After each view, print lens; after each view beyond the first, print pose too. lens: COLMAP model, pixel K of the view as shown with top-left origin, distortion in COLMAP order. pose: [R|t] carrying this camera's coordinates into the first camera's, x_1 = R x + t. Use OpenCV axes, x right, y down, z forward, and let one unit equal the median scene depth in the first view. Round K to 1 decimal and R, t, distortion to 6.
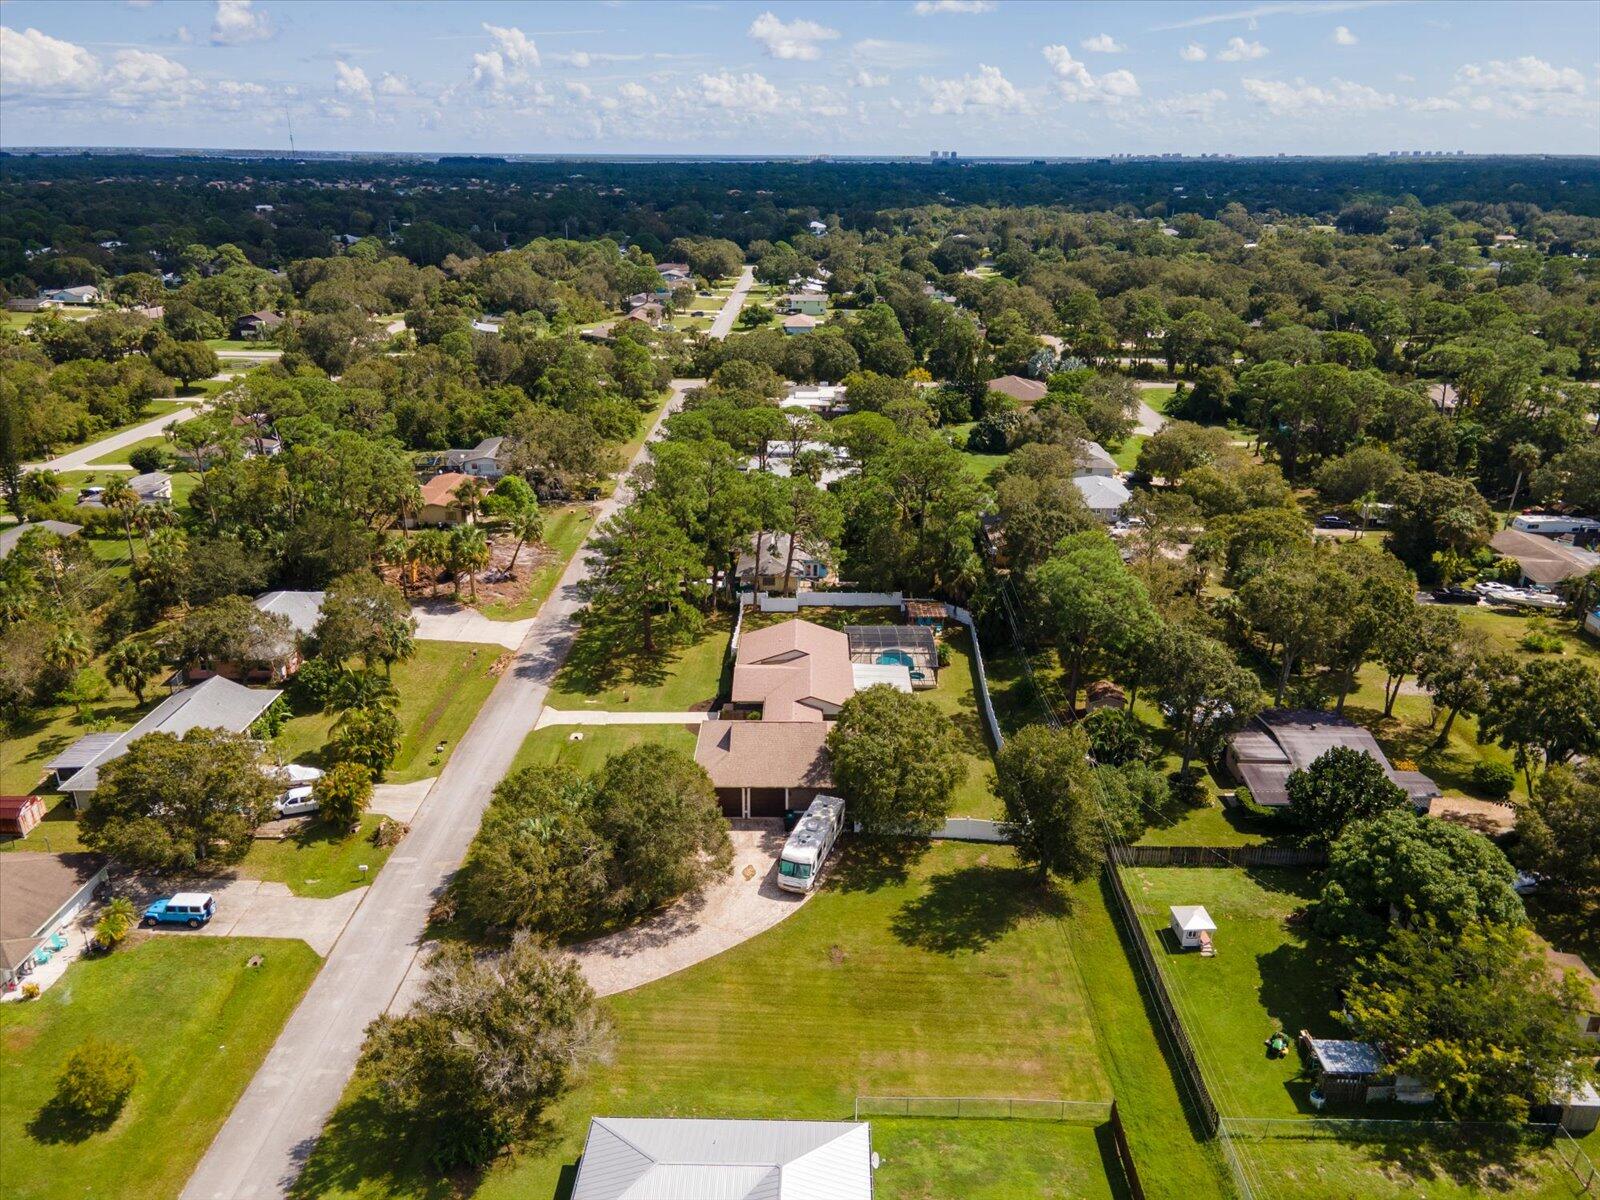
lens RADIAL K [[1170.1, 0, 797.0], [0, 1170.1, 599.0], [0, 0, 1]] dist [0.023136, 0.006944]
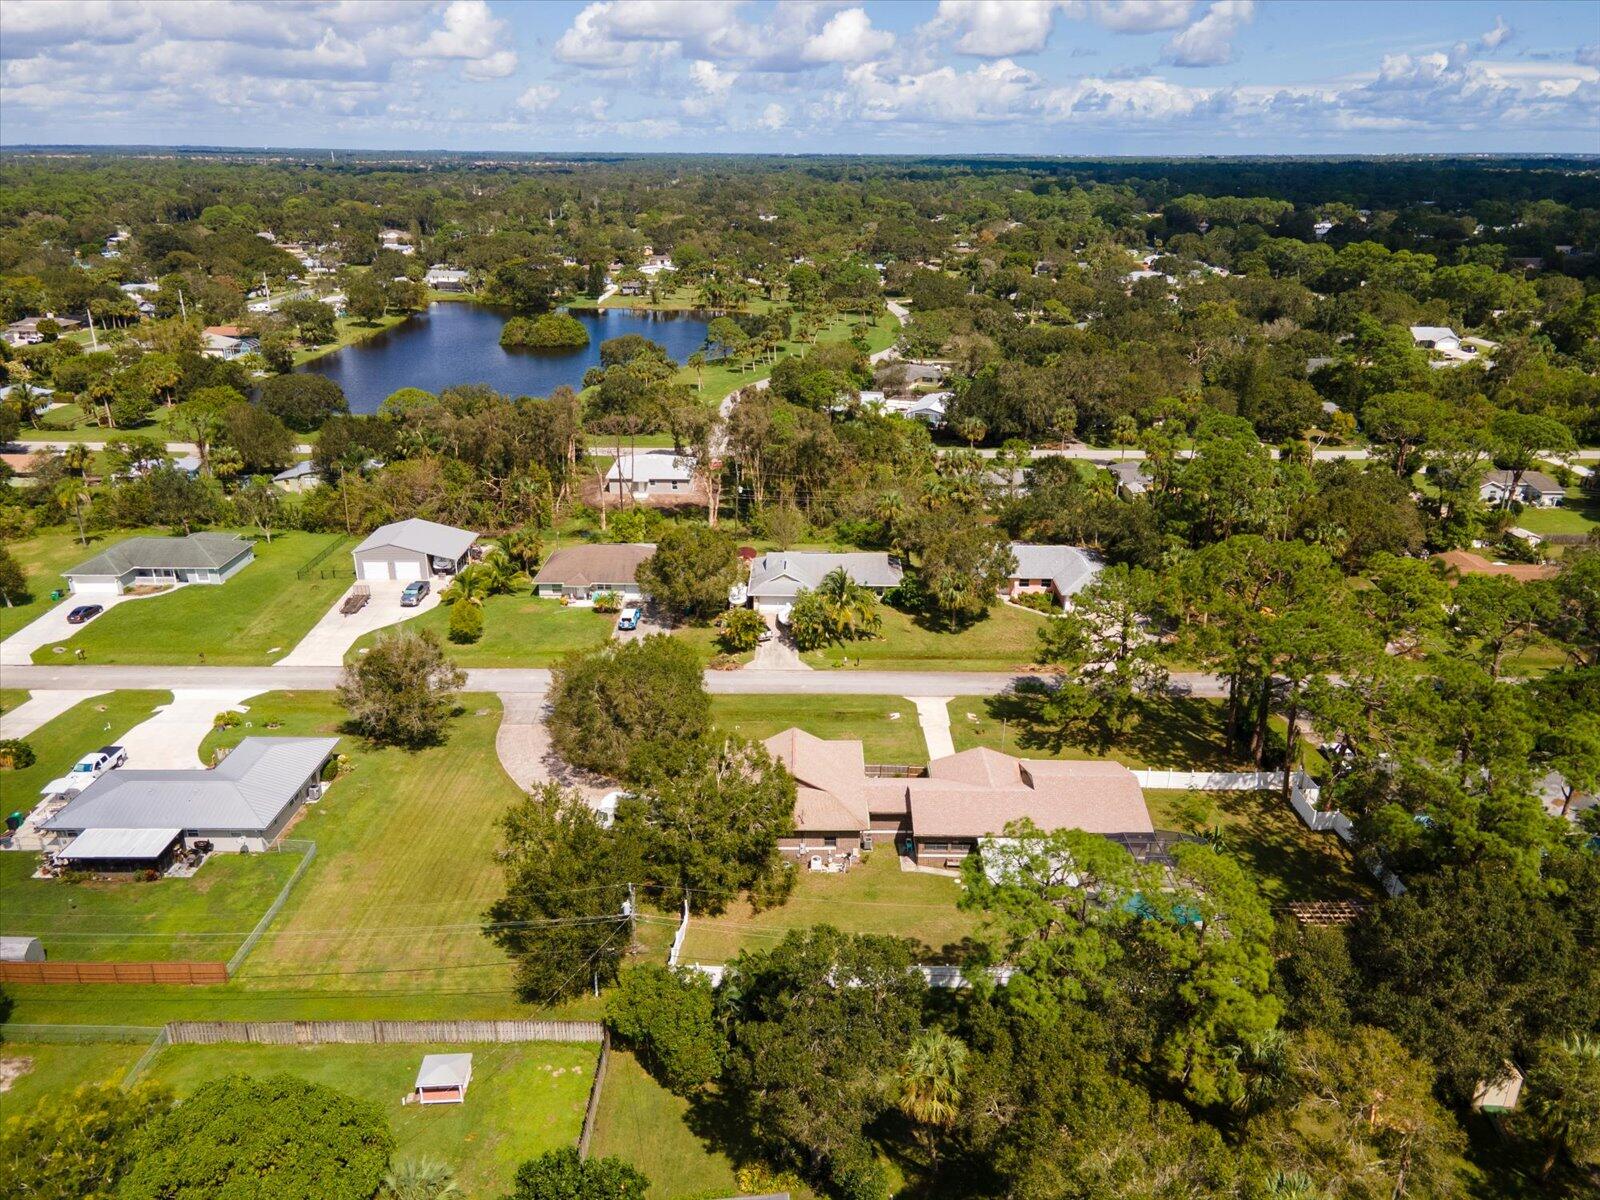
lens RADIAL K [[1170.1, 0, 796.5], [0, 1170.1, 599.9], [0, 0, 1]] dist [0.023136, 0.006944]
pose [[0.003948, 0.350969, -0.936379, 0.845842], [-0.356275, 0.875434, 0.326624, -0.317559], [0.934373, 0.332319, 0.128498, 0.859275]]
